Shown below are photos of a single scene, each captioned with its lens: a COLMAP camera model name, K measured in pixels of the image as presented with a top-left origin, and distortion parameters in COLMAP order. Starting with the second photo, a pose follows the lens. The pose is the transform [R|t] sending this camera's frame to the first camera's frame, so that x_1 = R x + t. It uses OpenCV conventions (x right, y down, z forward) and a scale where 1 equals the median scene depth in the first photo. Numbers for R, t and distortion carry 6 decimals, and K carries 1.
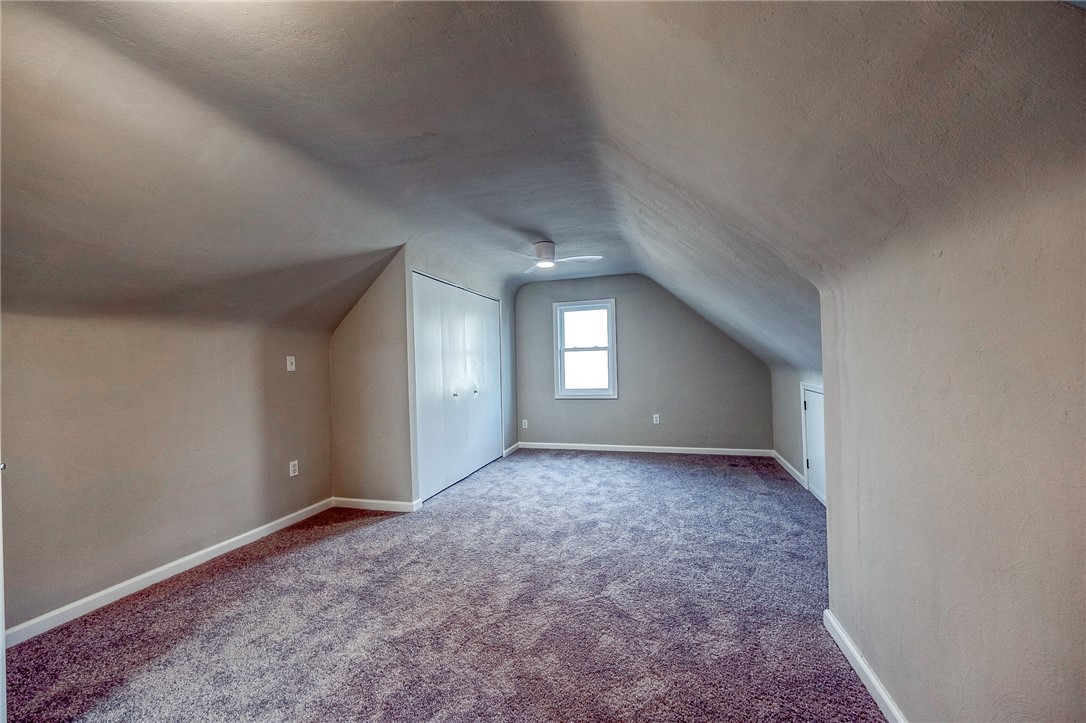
lens RADIAL K [[396.1, 0, 543.0], [0, 396.1, 361.5], [0, 0, 1]] dist [0.022368, -0.000115]
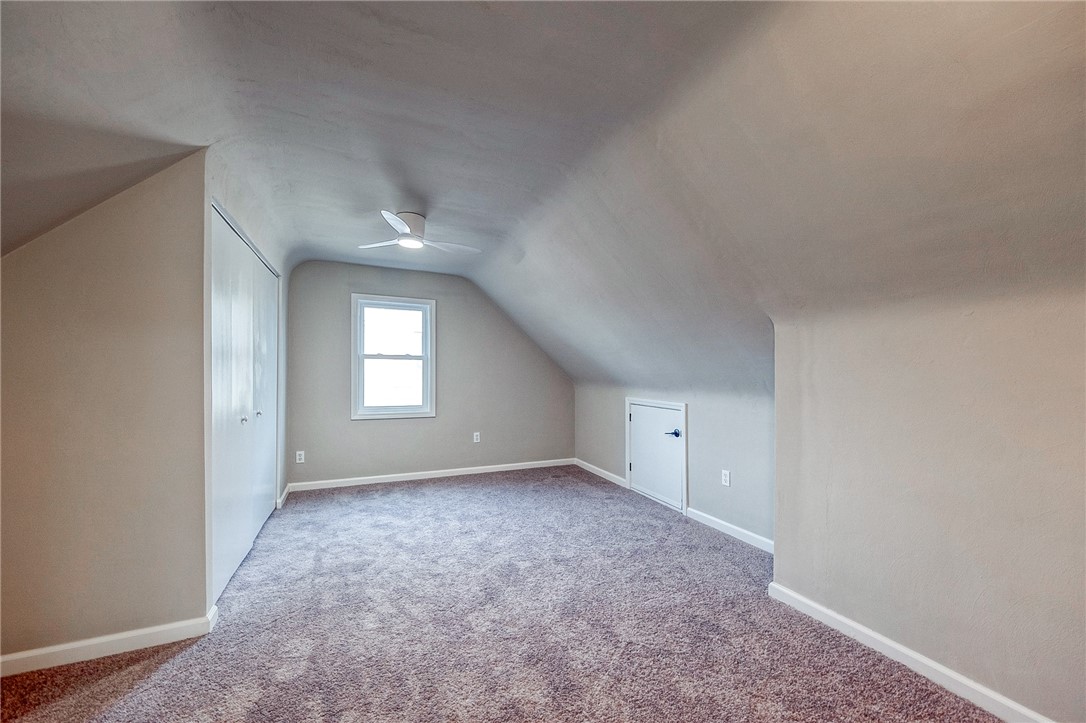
lens RADIAL K [[419.8, 0, 545.5], [0, 419.8, 379.4], [0, 0, 1]] dist [0.012320, -0.000551]
pose [[0.763755, 0.022359, 0.645118, -0.308070], [-0.030619, 0.999530, 0.001608, 0.005355], [-0.644779, -0.020981, 0.764081, 0.212917]]
